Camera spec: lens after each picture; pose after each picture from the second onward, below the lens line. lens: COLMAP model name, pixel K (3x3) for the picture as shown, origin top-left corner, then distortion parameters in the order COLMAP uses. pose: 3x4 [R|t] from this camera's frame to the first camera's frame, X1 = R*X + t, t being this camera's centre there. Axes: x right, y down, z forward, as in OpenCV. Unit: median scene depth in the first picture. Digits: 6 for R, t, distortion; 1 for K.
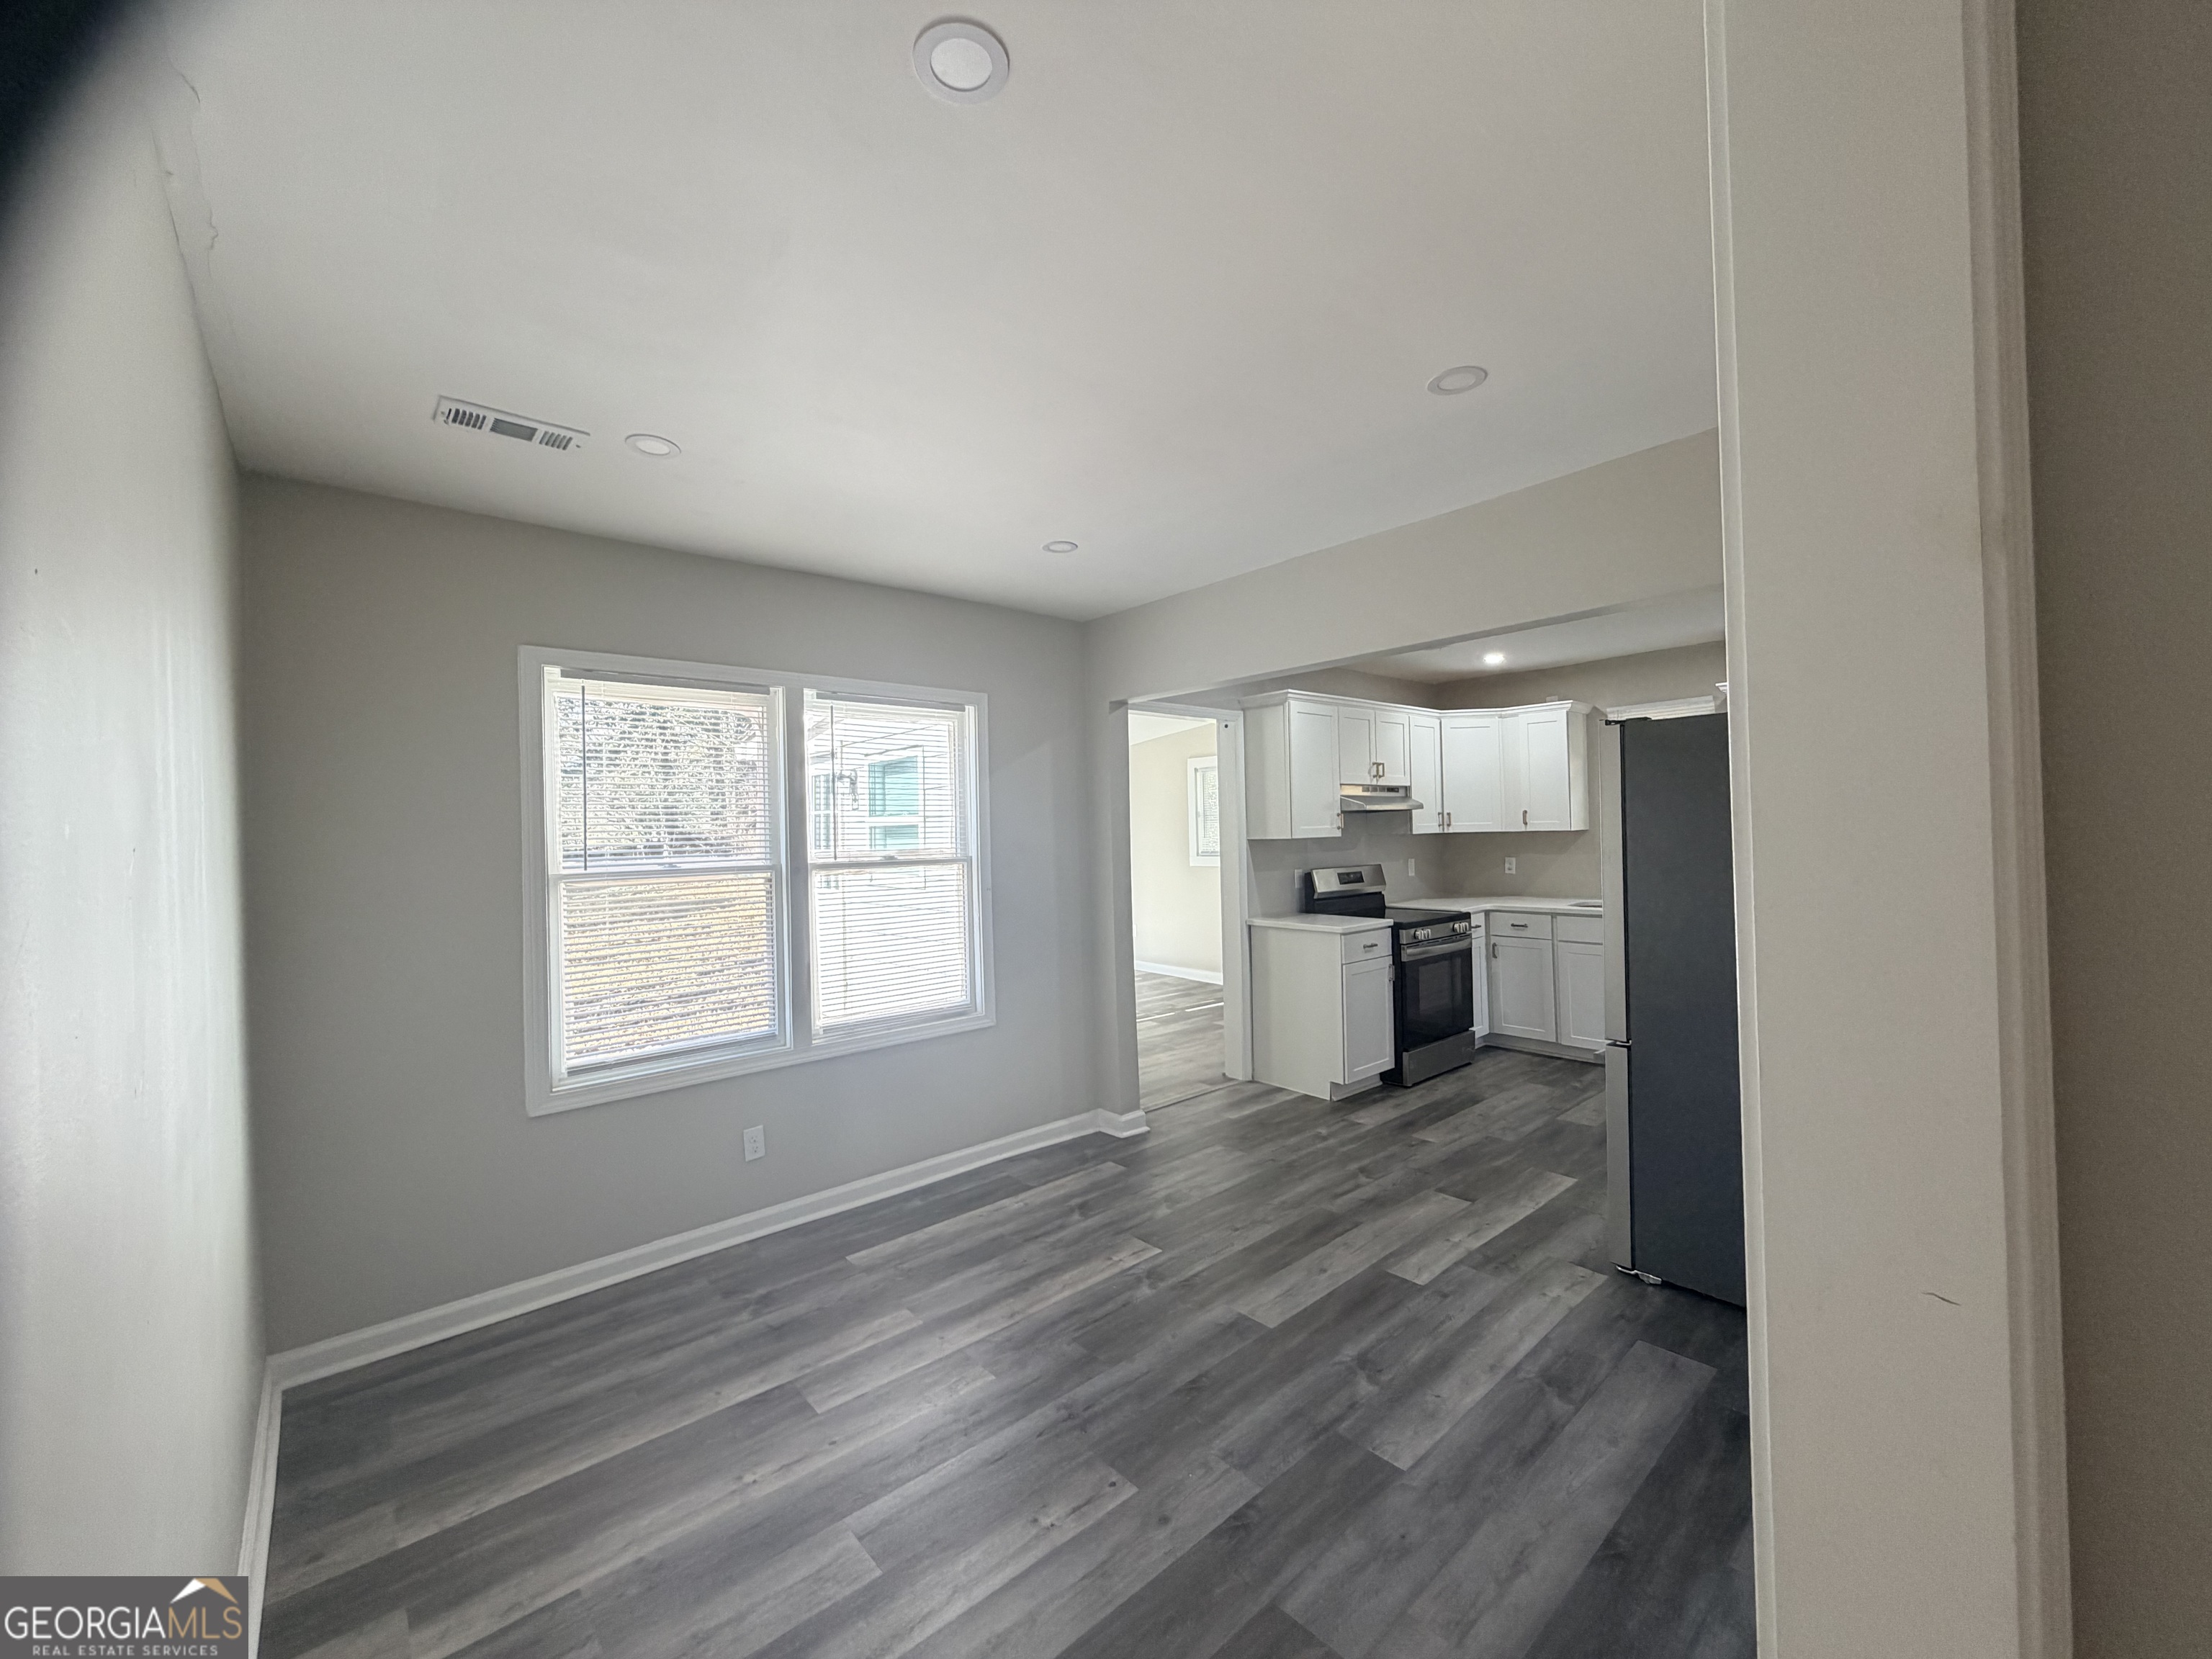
lens RADIAL K [[878.1, 0, 1098.0], [0, 878.1, 823.5], [0, 0, 1]] dist [-0.001519, 0.000276]
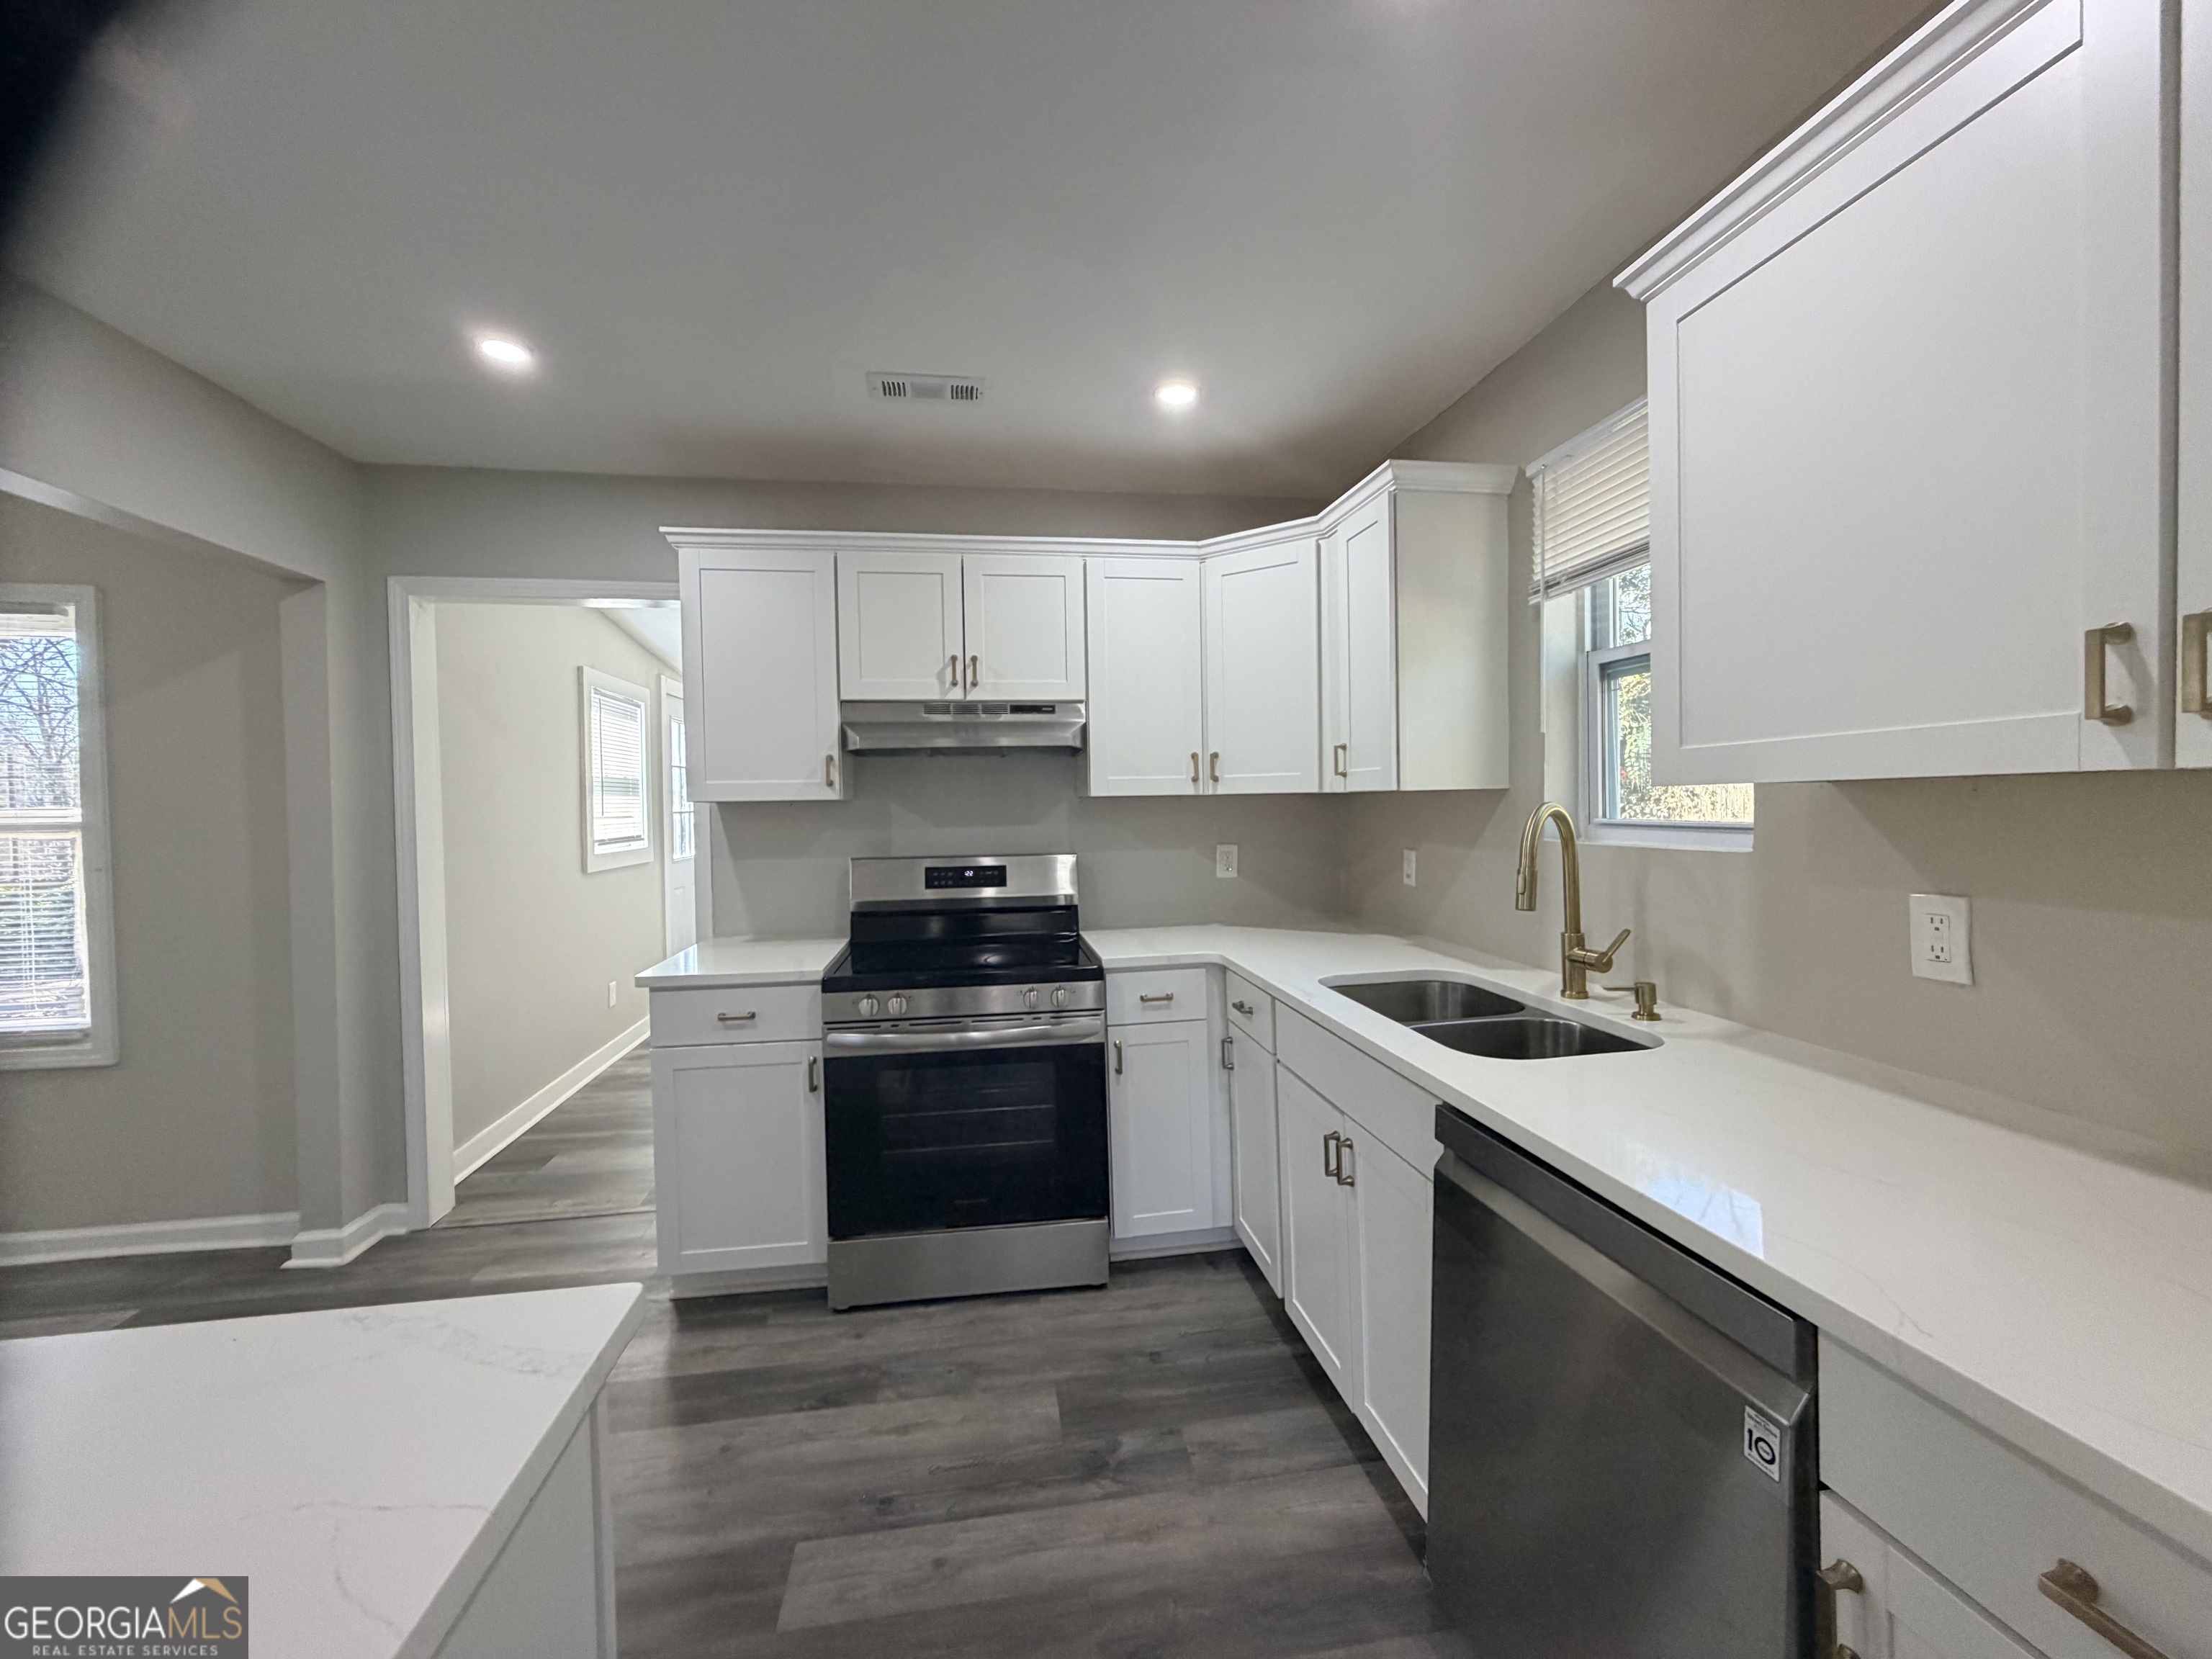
lens RADIAL K [[878.1, 0, 1098.0], [0, 878.1, 823.5], [0, 0, 1]] dist [-0.001519, 0.000276]
pose [[0.843971, 0.023008, -0.535895, 0.663315], [-0.000556, 0.999117, 0.042021, 0.006736], [0.536389, -0.035167, 0.843238, 0.609267]]
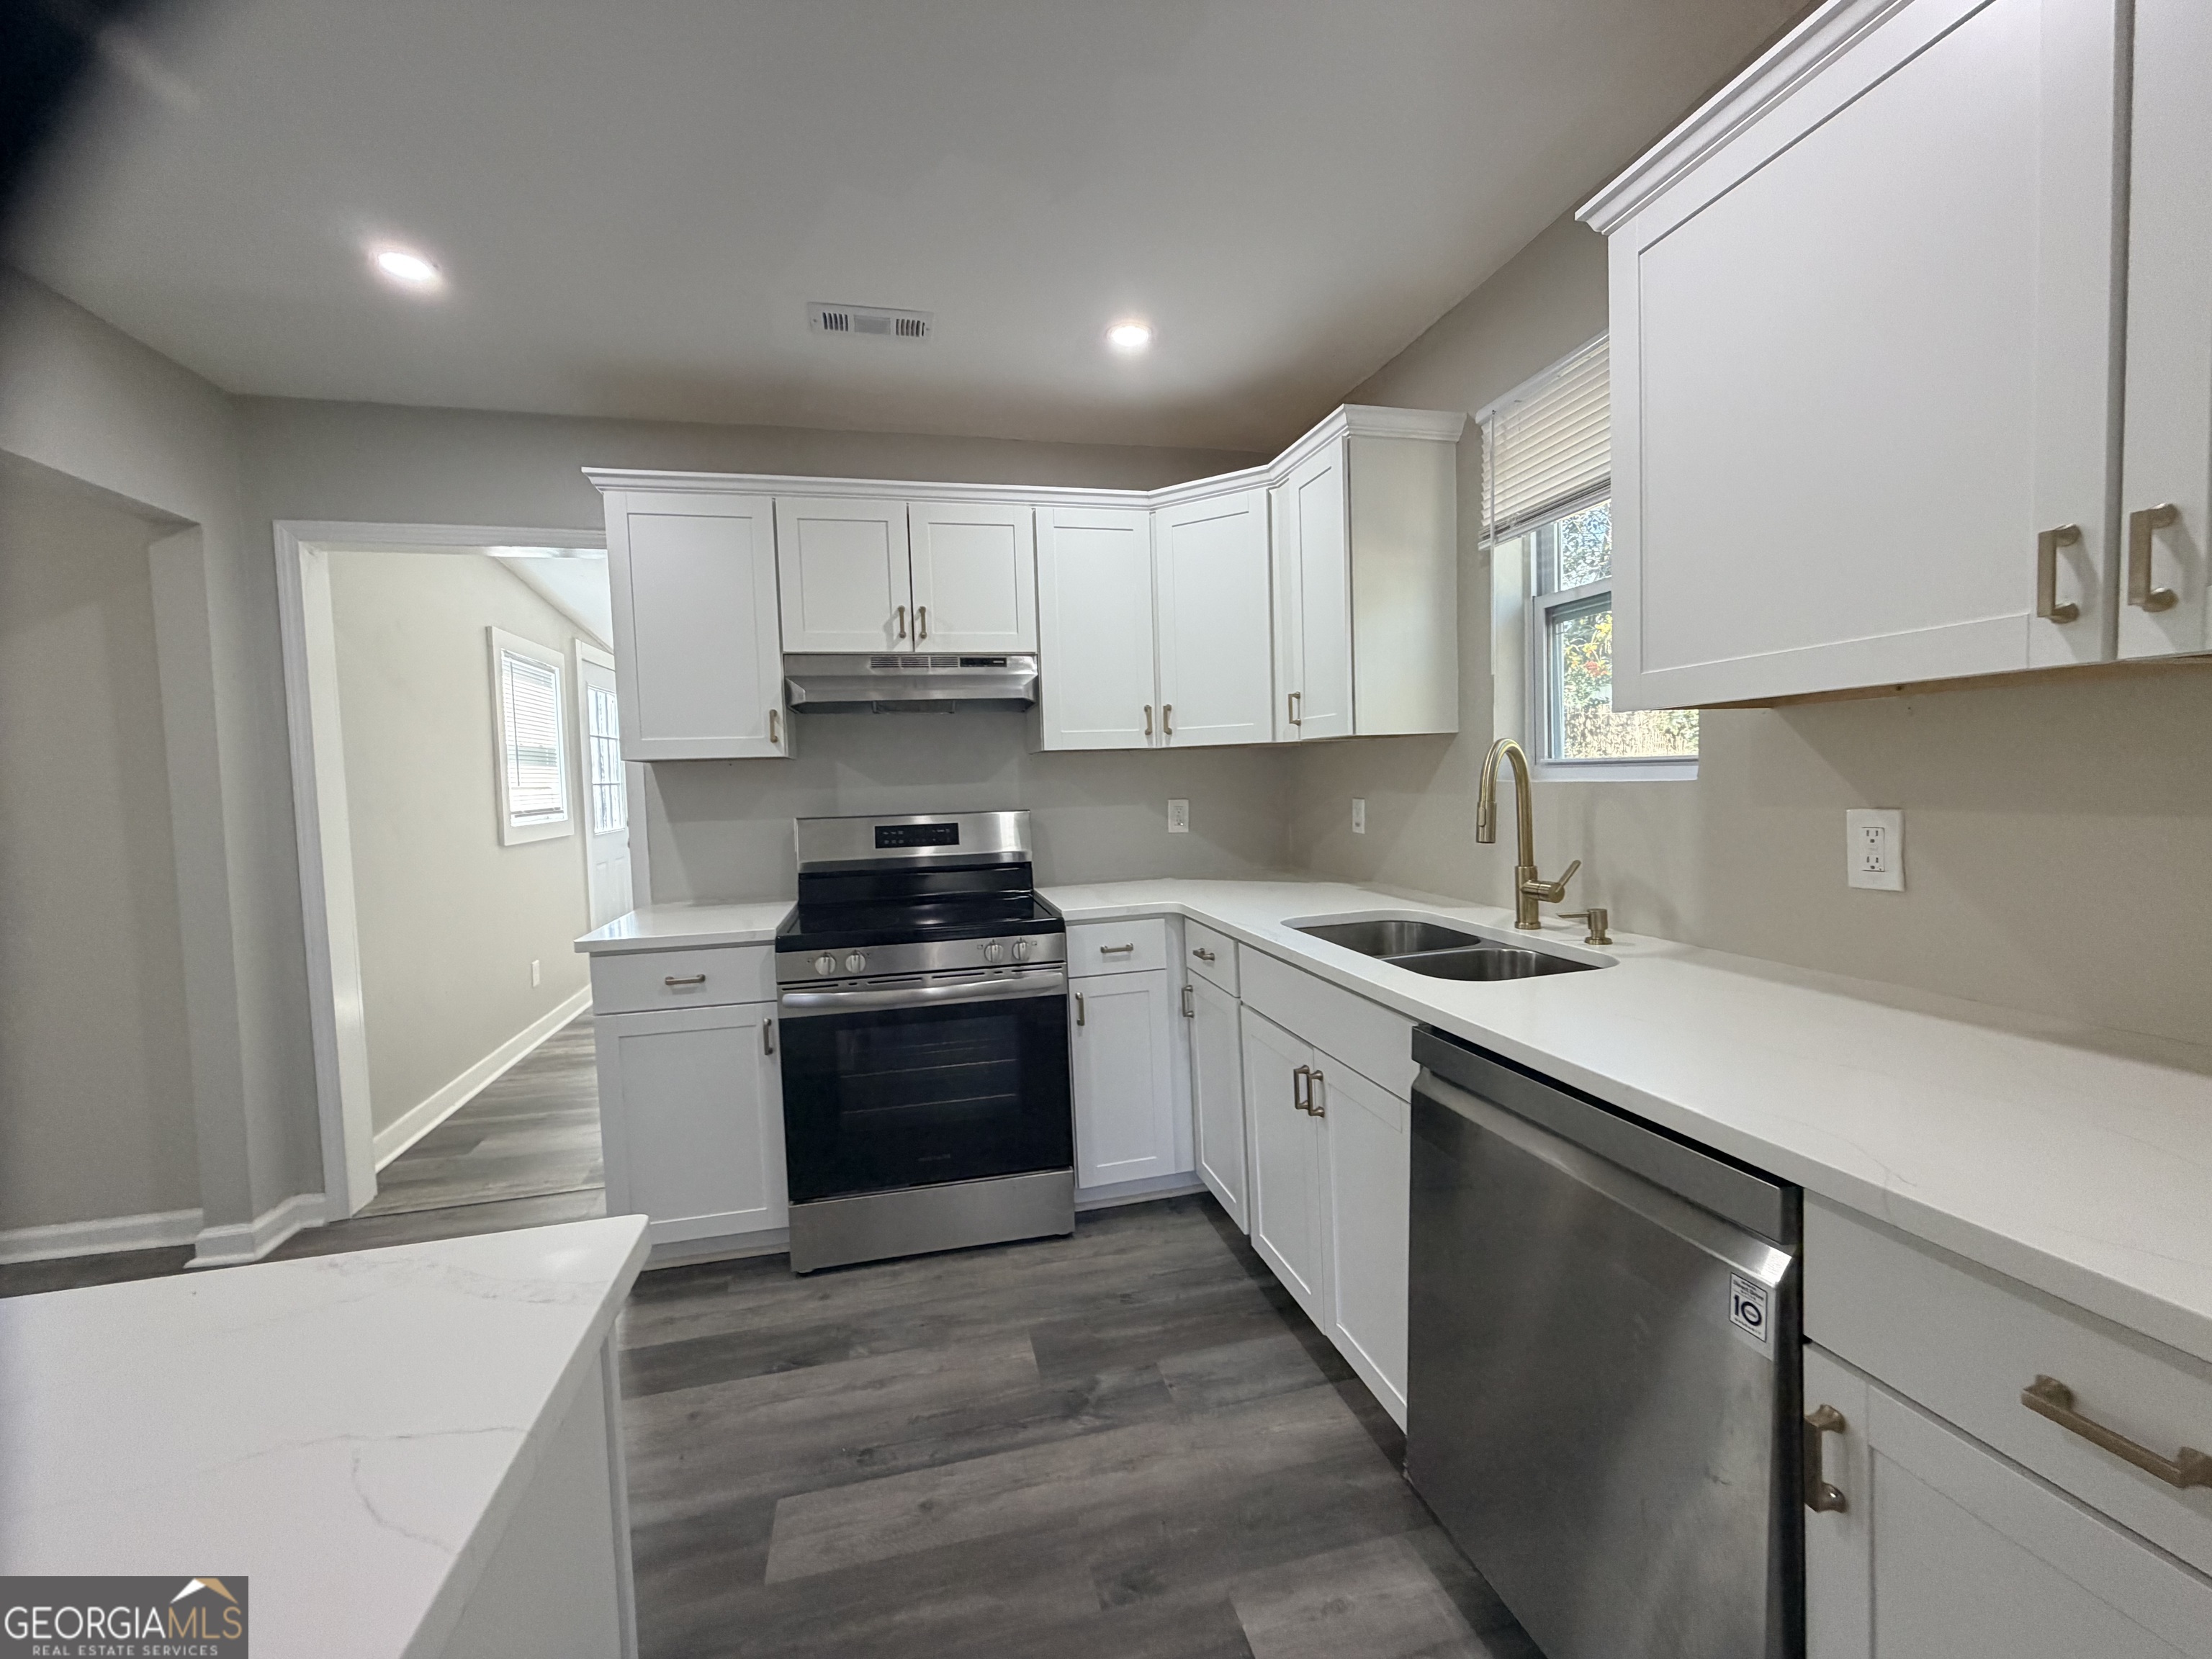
lens RADIAL K [[878.1, 0, 1098.0], [0, 878.1, 823.5], [0, 0, 1]] dist [-0.001519, 0.000276]
pose [[0.884797, 0.021548, -0.465477, 0.648609], [0.013097, 0.997386, 0.071067, 0.019211], [0.465792, -0.068976, 0.882202, 0.603927]]
